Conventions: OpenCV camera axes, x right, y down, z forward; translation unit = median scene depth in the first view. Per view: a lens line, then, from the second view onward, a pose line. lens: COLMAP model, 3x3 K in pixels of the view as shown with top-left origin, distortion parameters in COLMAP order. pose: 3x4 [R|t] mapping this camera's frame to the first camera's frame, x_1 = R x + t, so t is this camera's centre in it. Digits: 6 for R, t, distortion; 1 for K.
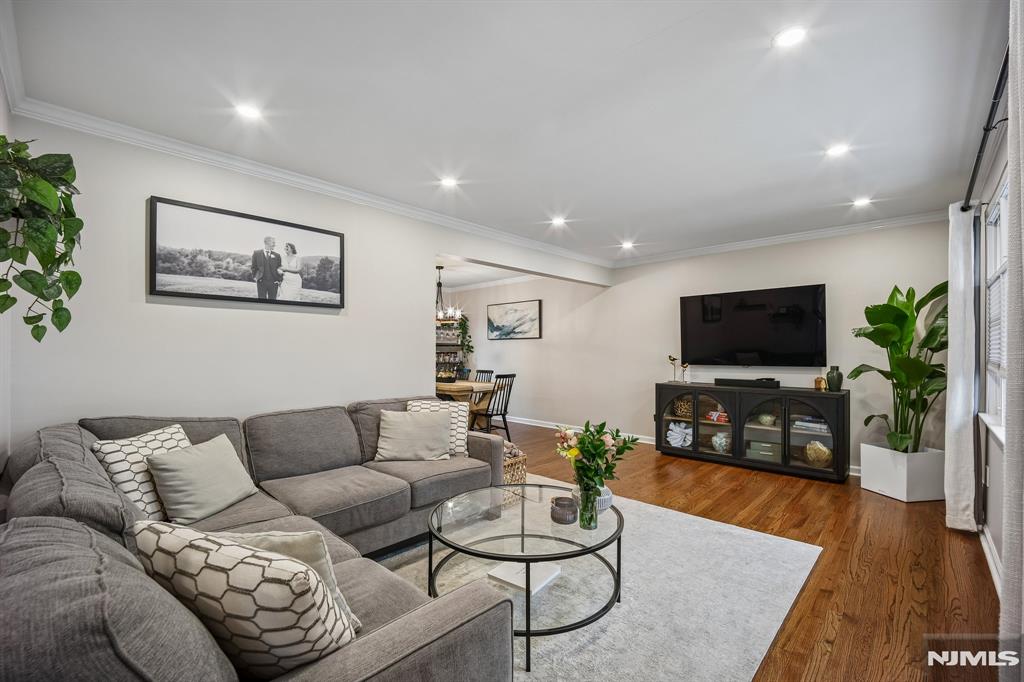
lens RADIAL K [[435.7, 0, 504.1], [0, 435.7, 346.5], [0, 0, 1]] dist [-0.008073, -0.000327]
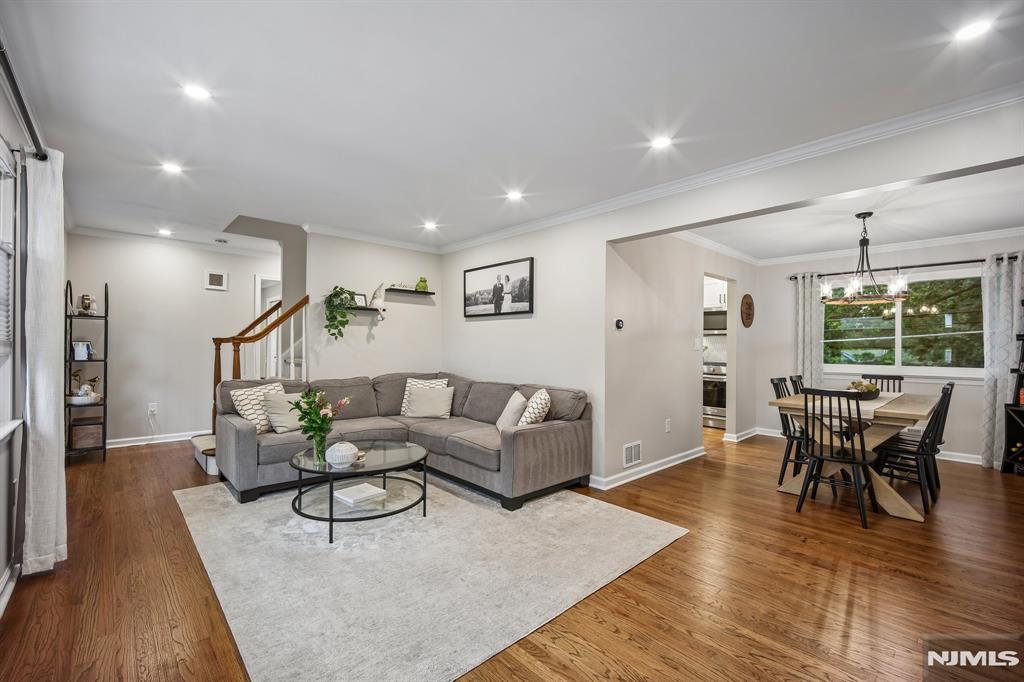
lens RADIAL K [[435.7, 0, 516.2], [0, 435.7, 343.6], [0, 0, 1]] dist [-0.008073, -0.000327]
pose [[-0.056123, -0.003266, -0.998419, 0.980636], [-0.000066, 0.999995, -0.003267, 0.010457], [0.998424, -0.000118, -0.056122, 1.046919]]
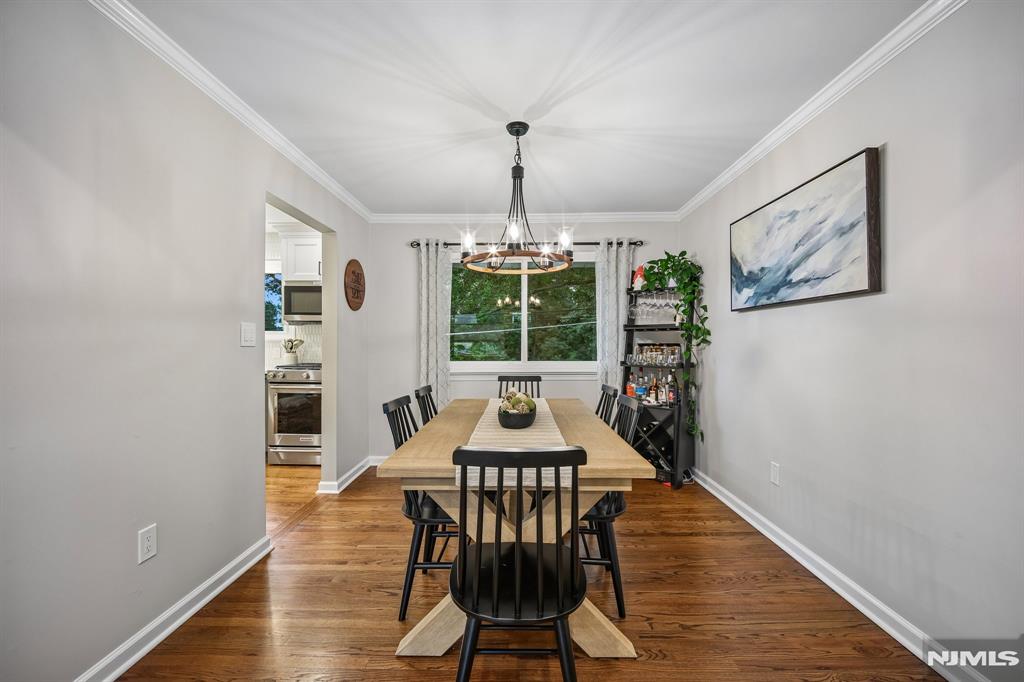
lens RADIAL K [[435.7, 0, 520.2], [0, 435.7, 341.5], [0, 0, 1]] dist [-0.008073, -0.000327]
pose [[0.690344, 0.000451, -0.723481, 0.271821], [0.006048, 0.999961, 0.006395, 0.017419], [0.723456, -0.008790, 0.690315, 1.423508]]
